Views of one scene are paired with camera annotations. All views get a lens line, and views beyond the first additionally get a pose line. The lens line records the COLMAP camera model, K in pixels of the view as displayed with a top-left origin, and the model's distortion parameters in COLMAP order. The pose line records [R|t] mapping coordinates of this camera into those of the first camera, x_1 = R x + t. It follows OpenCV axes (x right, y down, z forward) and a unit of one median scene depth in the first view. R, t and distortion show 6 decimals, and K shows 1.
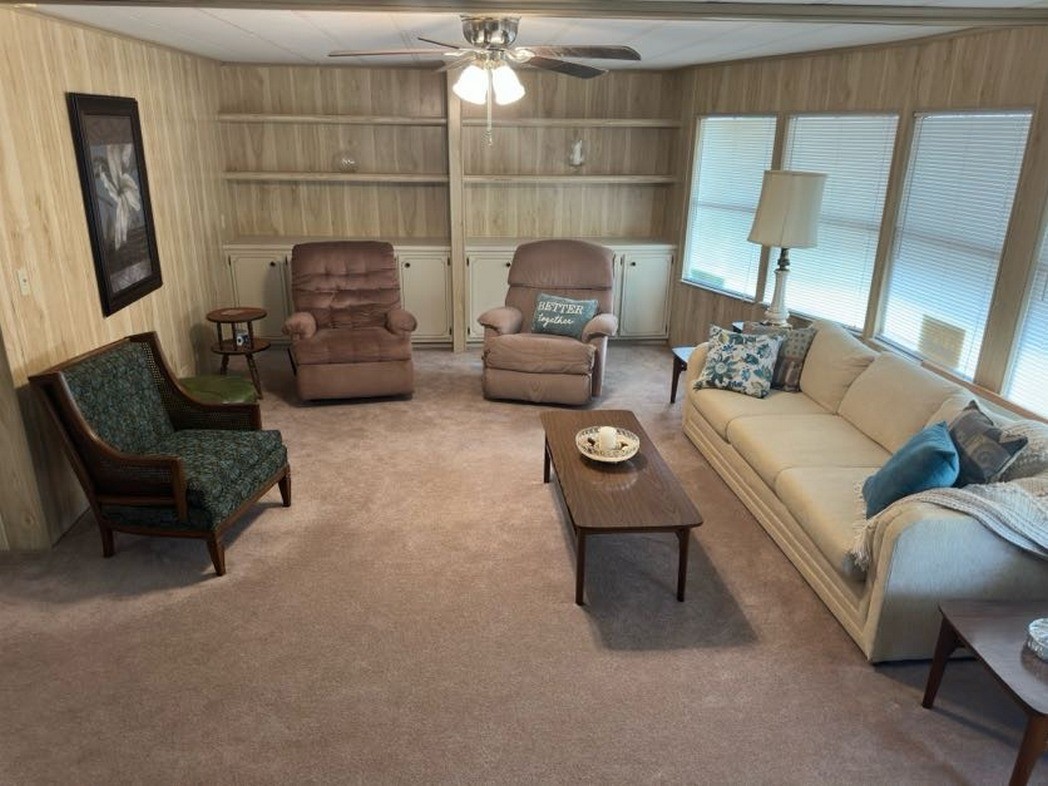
lens RADIAL K [[734.9, 0, 524.0], [0, 734.9, 393.0], [0, 0, 1]] dist [0.155922, -0.208130]
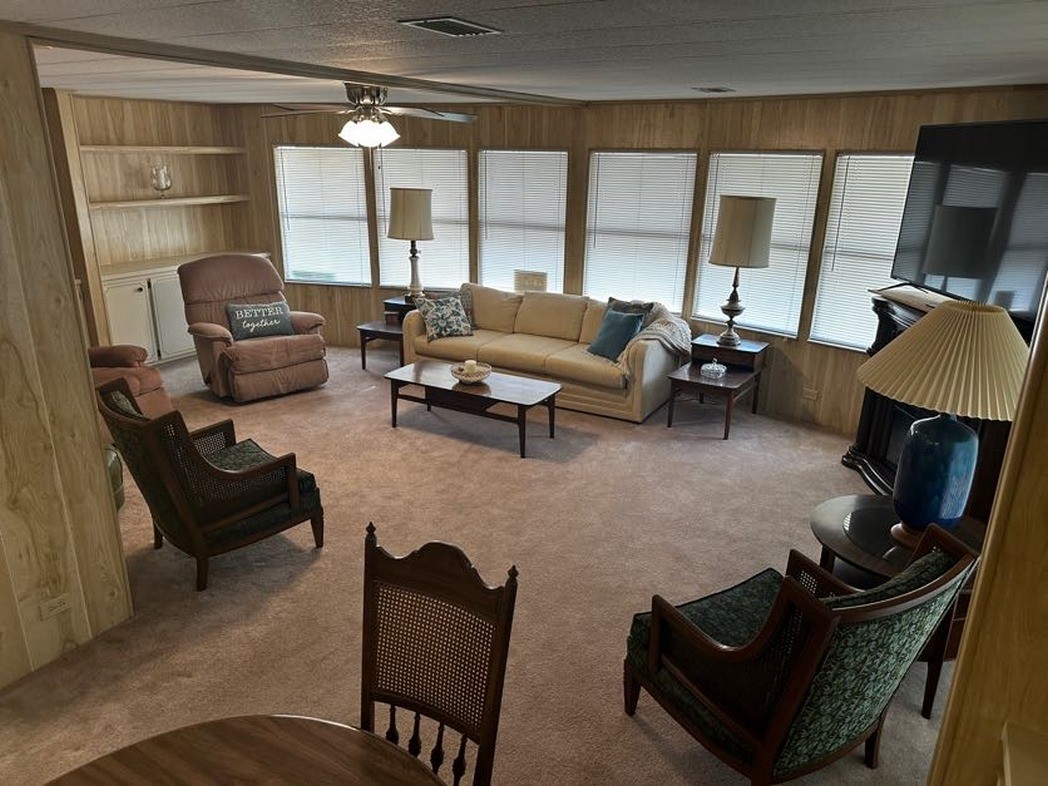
lens RADIAL K [[734.4, 0, 524.0], [0, 734.4, 393.0], [0, 0, 1]] dist [0.178679, -0.311498]
pose [[0.567656, -0.258998, 0.781465, -0.815838], [0.272463, 0.954836, 0.118541, -0.029745], [-0.776872, 0.145630, 0.612586, 0.002415]]
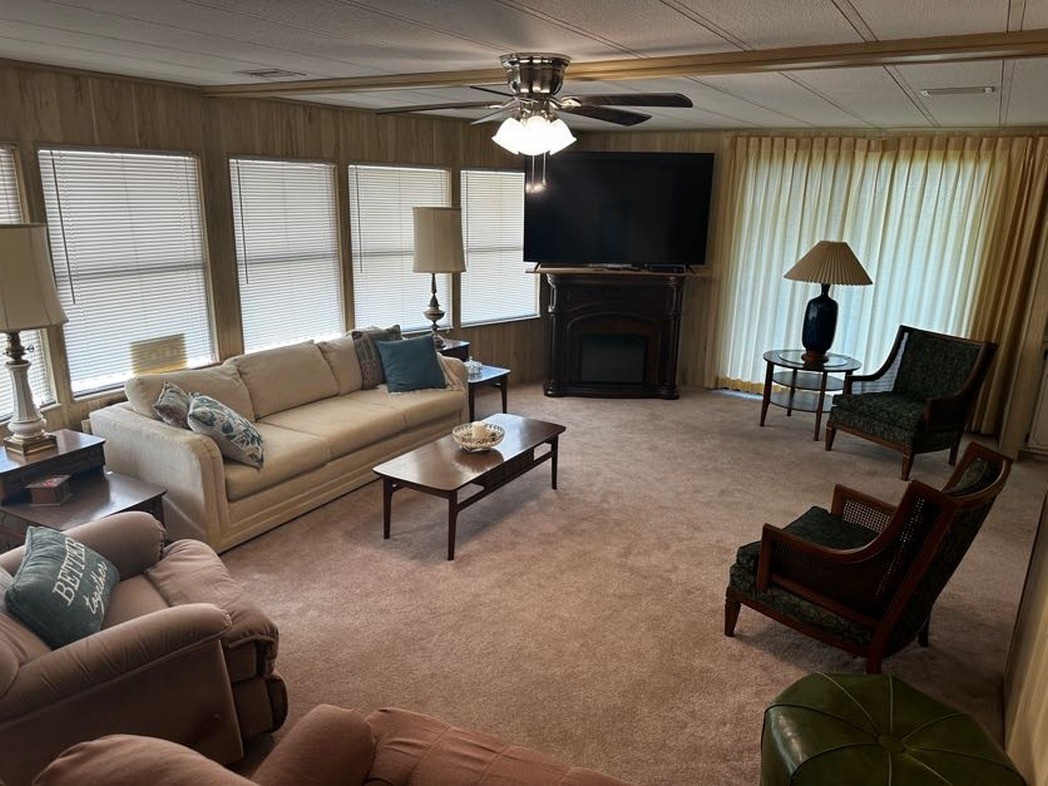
lens RADIAL K [[752.1, 0, 523.8], [0, 752.1, 404.6], [0, 0, 1]] dist [0.002212, -0.000629]
pose [[-0.799615, -0.197894, 0.566969, -0.499592], [0.172655, 0.828515, 0.532684, -0.480427], [-0.575158, 0.523832, -0.628326, 1.347005]]
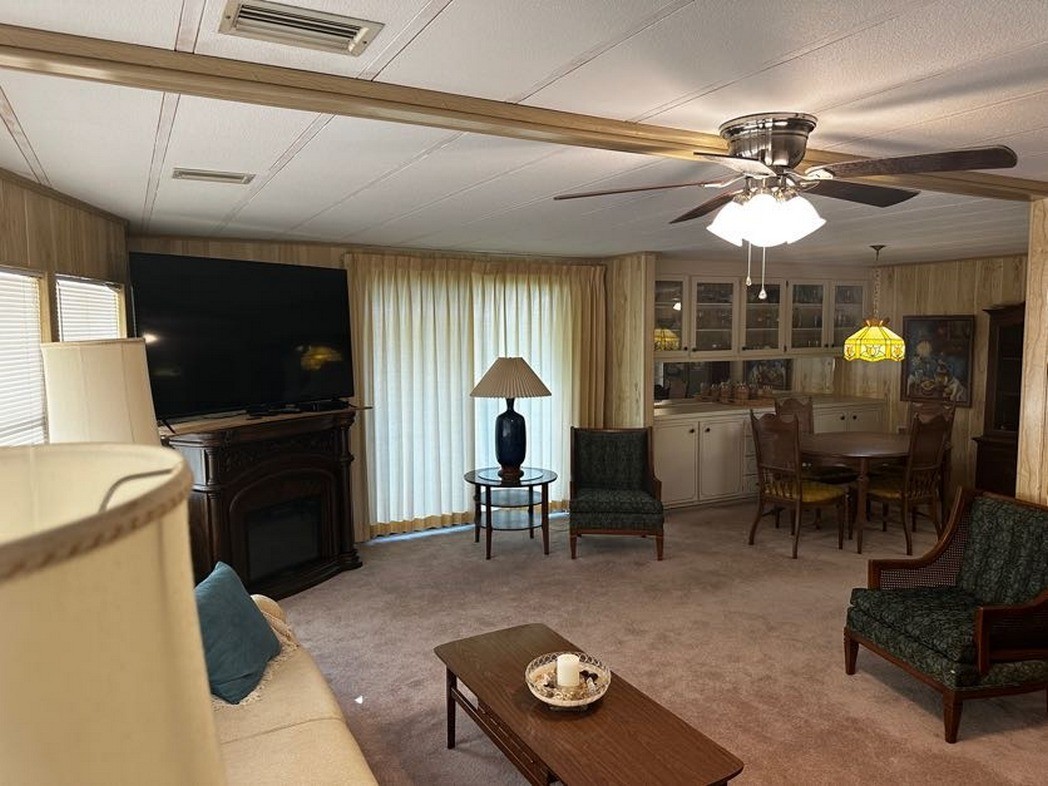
lens RADIAL K [[734.4, 0, 524.0], [0, 734.4, 393.0], [0, 0, 1]] dist [0.178679, -0.311498]
pose [[-0.922583, 0.027261, -0.384834, 0.349401], [-0.135541, 0.911010, 0.389473, -0.377209], [0.361205, 0.411481, -0.836788, 1.188003]]
